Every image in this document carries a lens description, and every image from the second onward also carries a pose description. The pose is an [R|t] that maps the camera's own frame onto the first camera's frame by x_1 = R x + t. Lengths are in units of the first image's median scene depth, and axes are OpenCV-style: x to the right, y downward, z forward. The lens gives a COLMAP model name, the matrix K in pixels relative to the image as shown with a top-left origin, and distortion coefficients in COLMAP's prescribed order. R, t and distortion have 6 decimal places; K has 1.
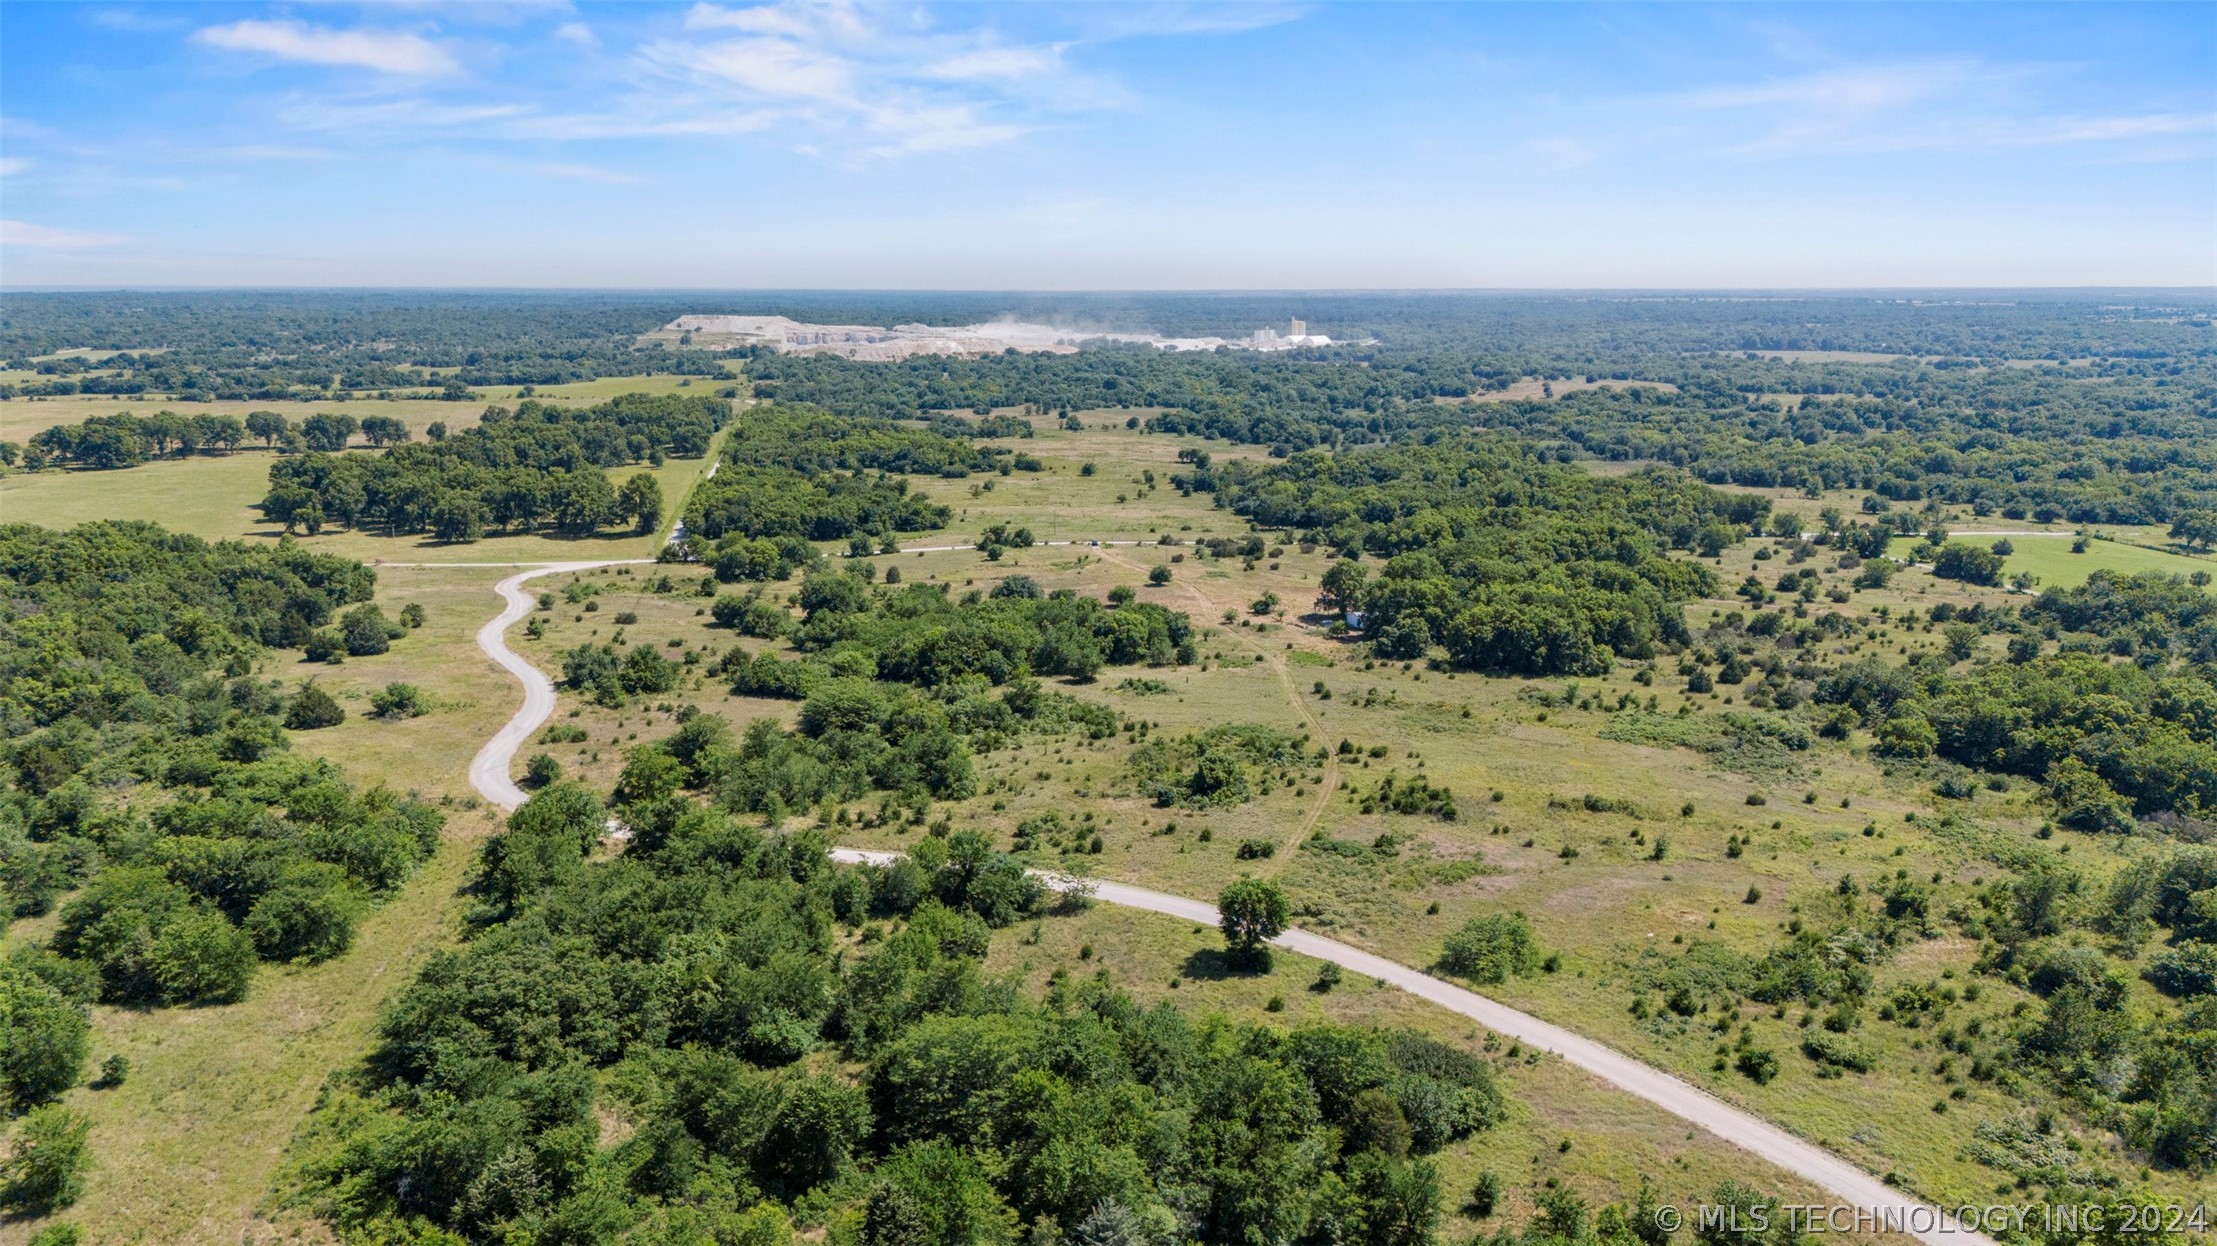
lens RADIAL K [[1620.9, 0, 1108.5], [0, 1620.9, 623.0], [0, 0, 1]] dist [0.081271, -0.085200]
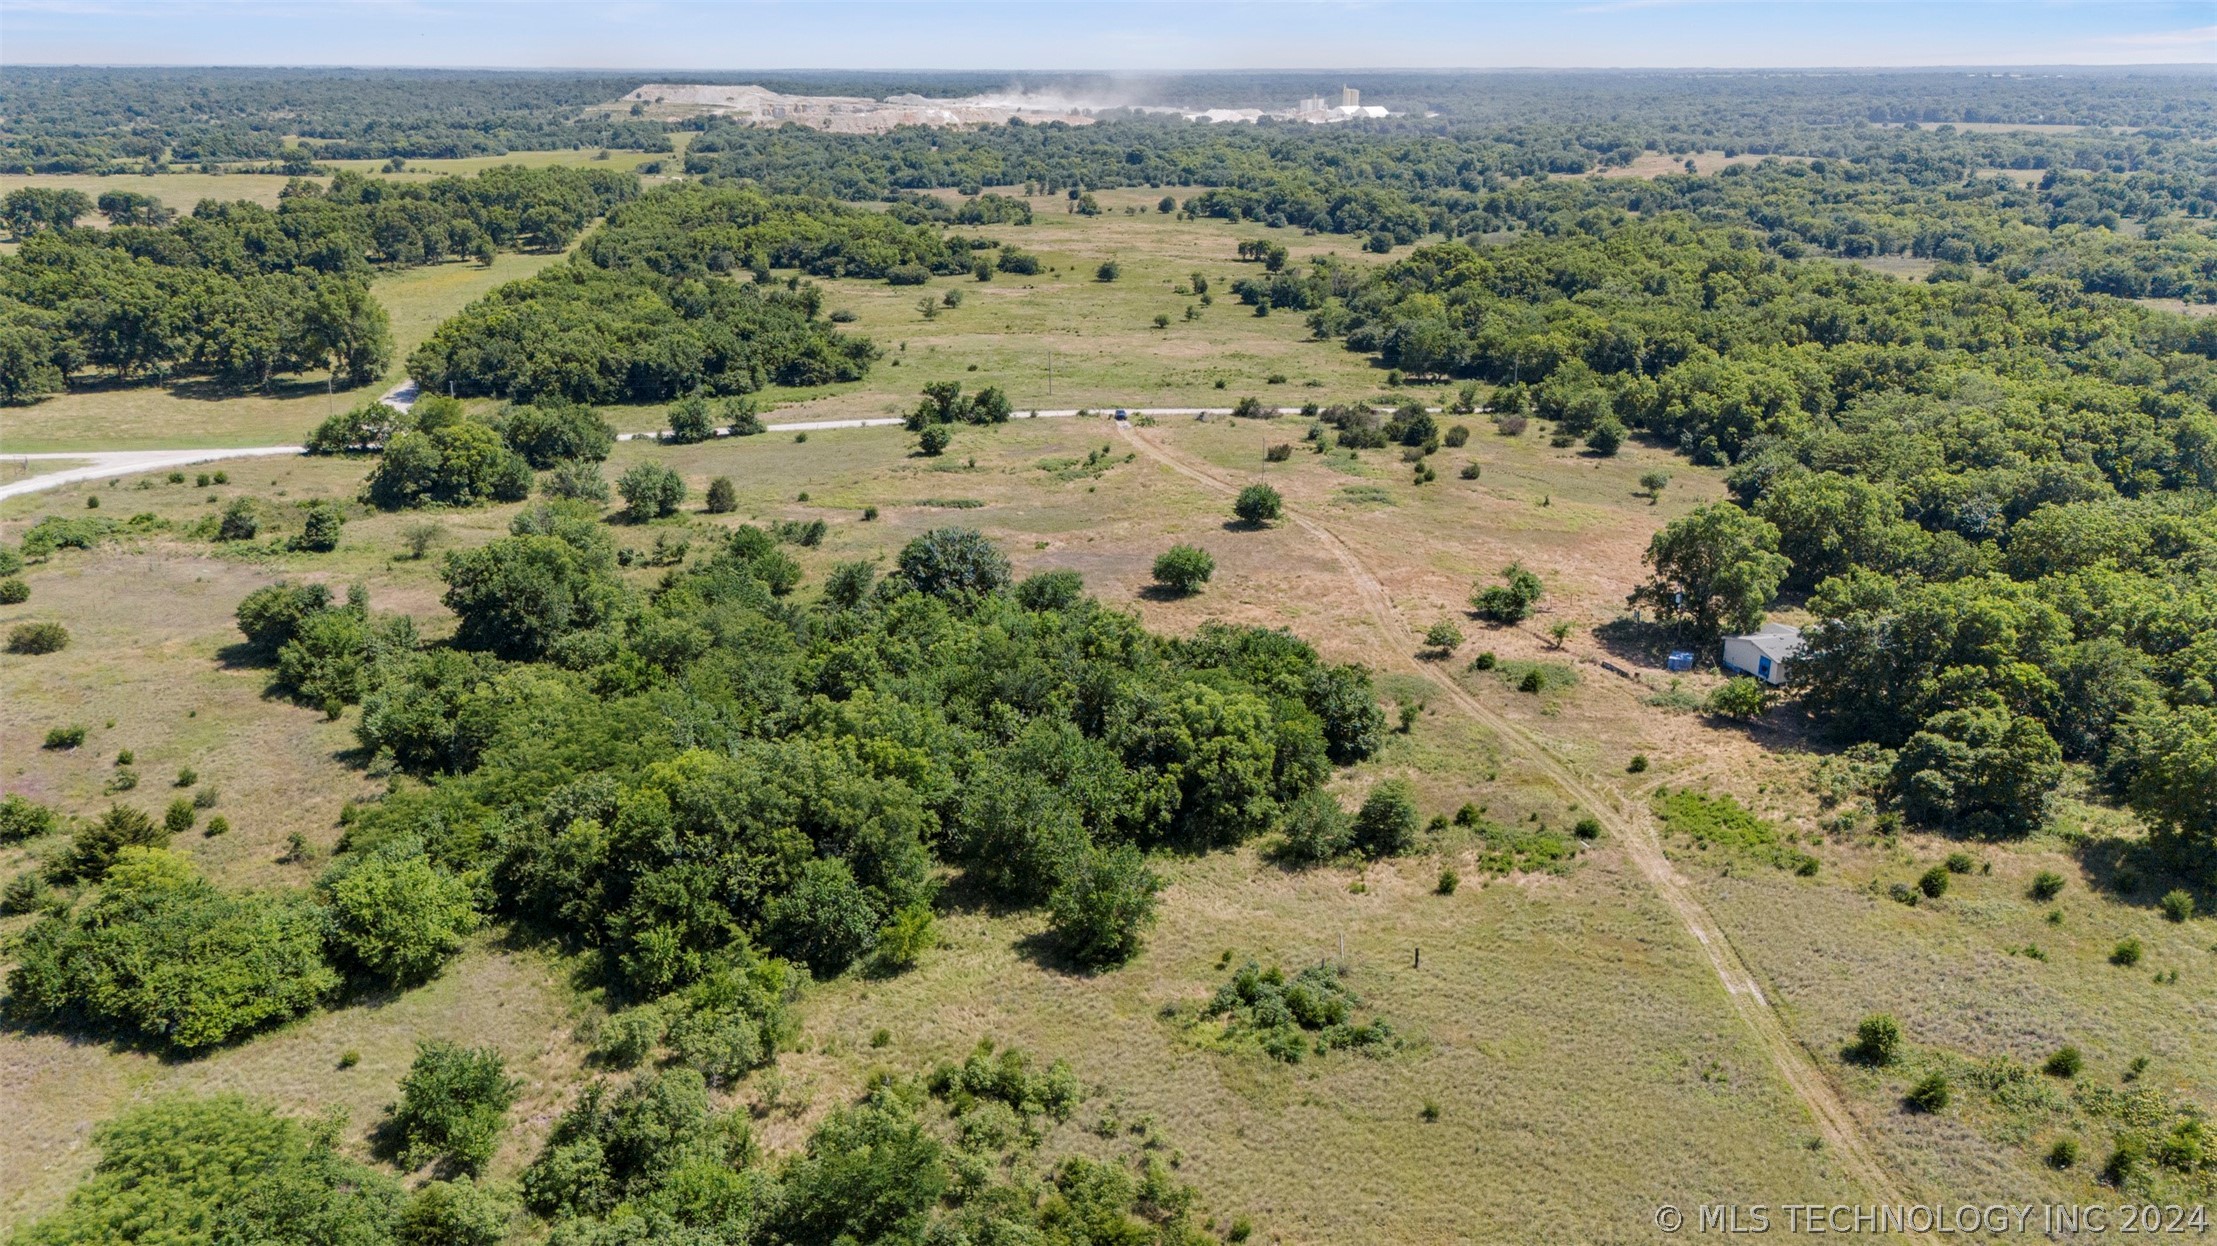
lens RADIAL K [[1657.3, 0, 1108.5], [0, 1657.3, 623.0], [0, 0, 1]] dist [0.051317, -0.032699]
pose [[0.999938, 0.003163, -0.010695, -0.004258], [-0.001871, 0.992926, 0.118718, -0.031003], [0.010995, -0.118691, 0.992870, 0.291451]]
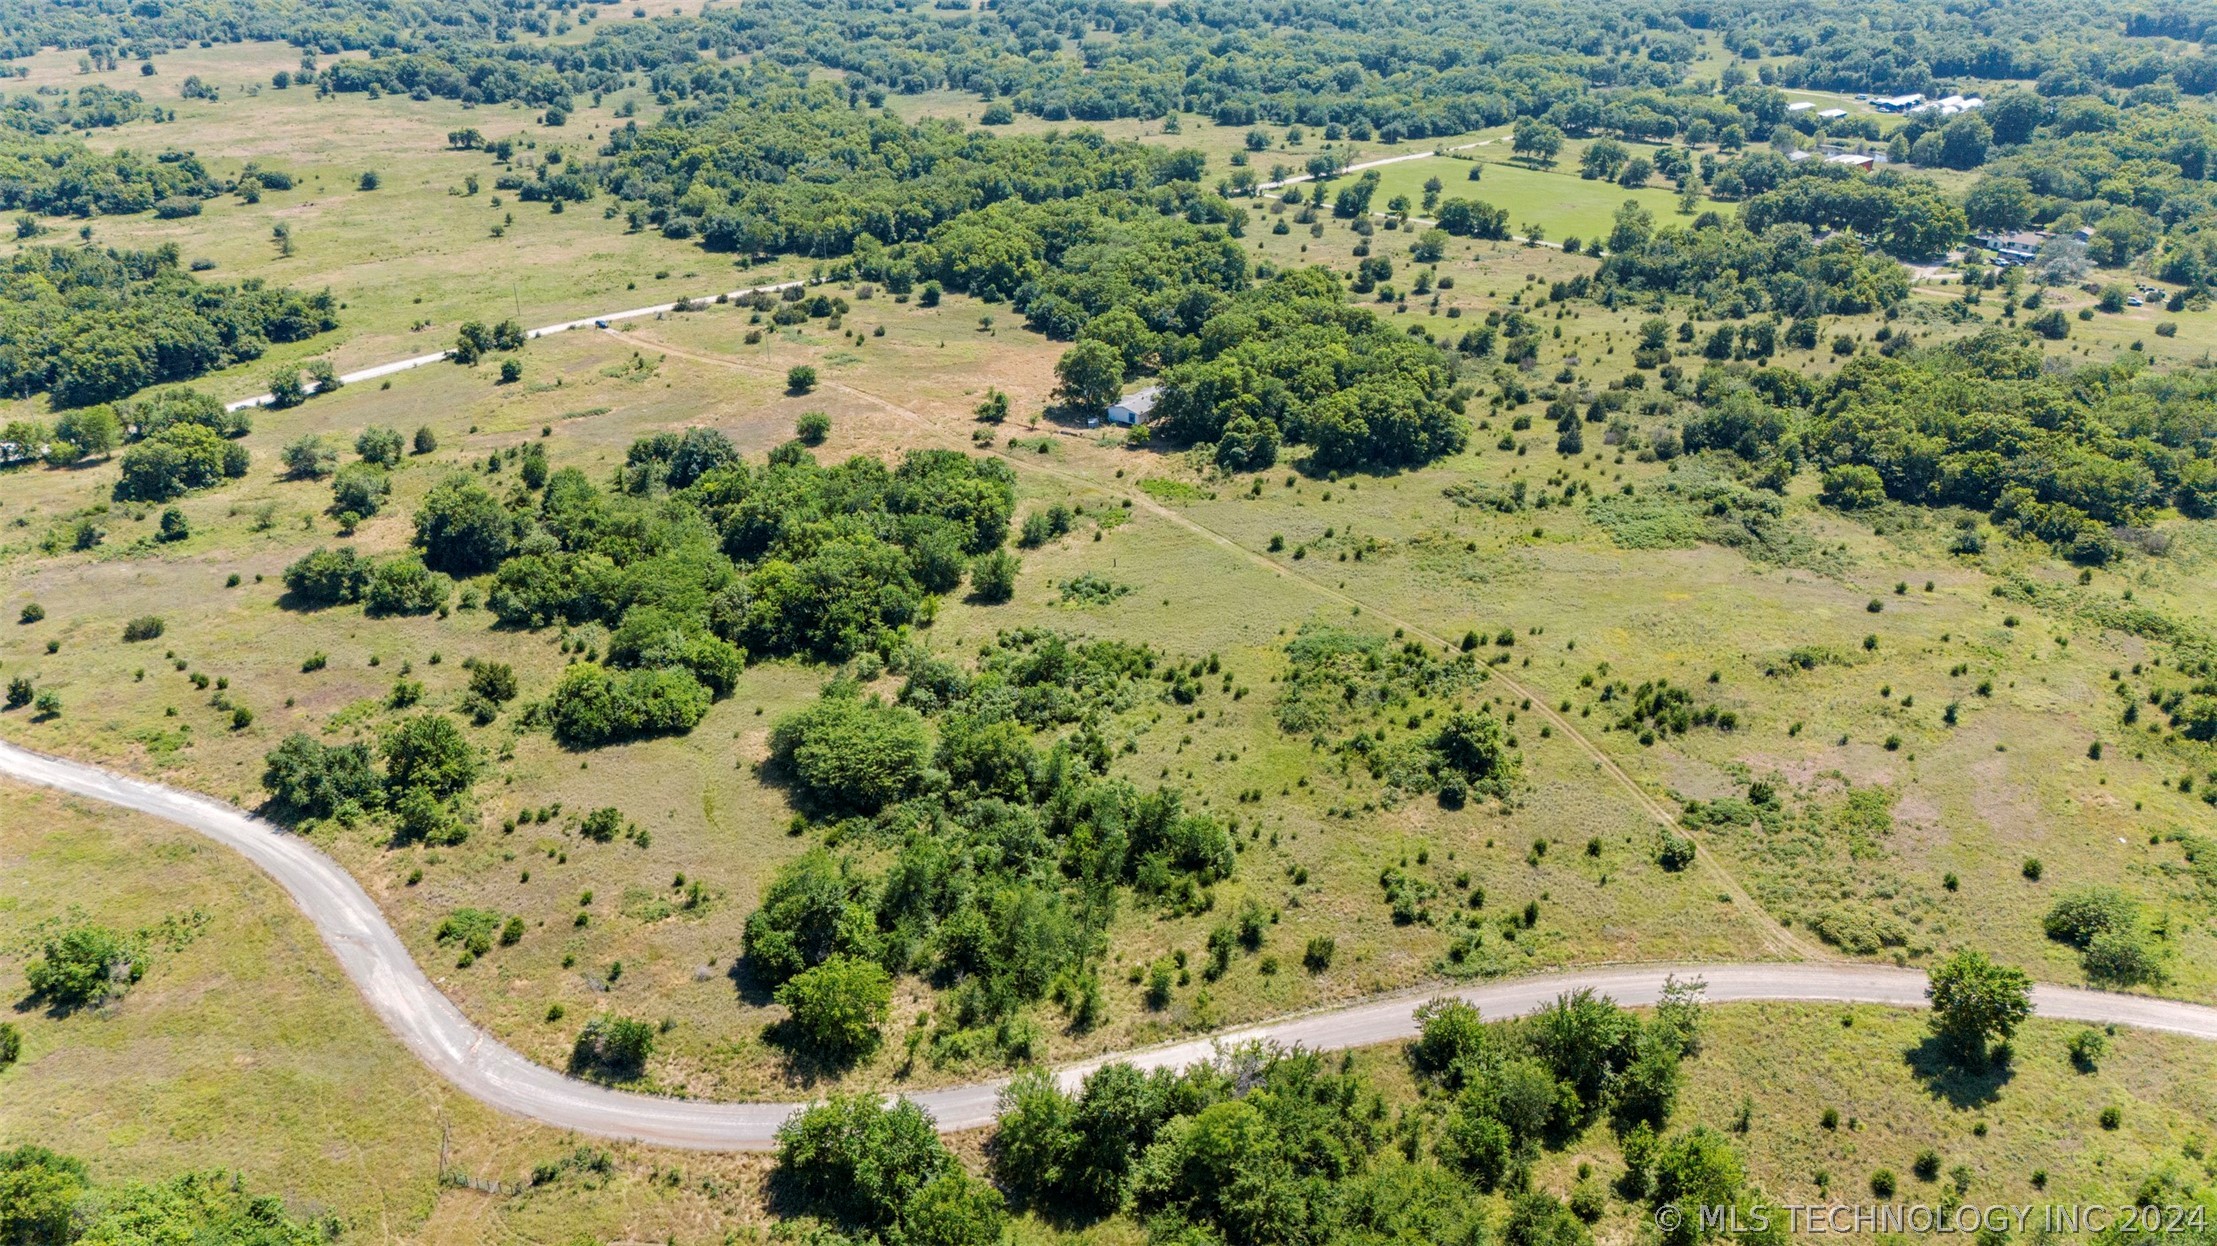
lens RADIAL K [[1620.9, 0, 1108.5], [0, 1620.9, 623.0], [0, 0, 1]] dist [0.081271, -0.085200]
pose [[0.827018, -0.257822, 0.499569, -0.157305], [0.124253, 0.950488, 0.284839, -0.071910], [-0.548272, -0.173494, 0.818106, 0.145546]]
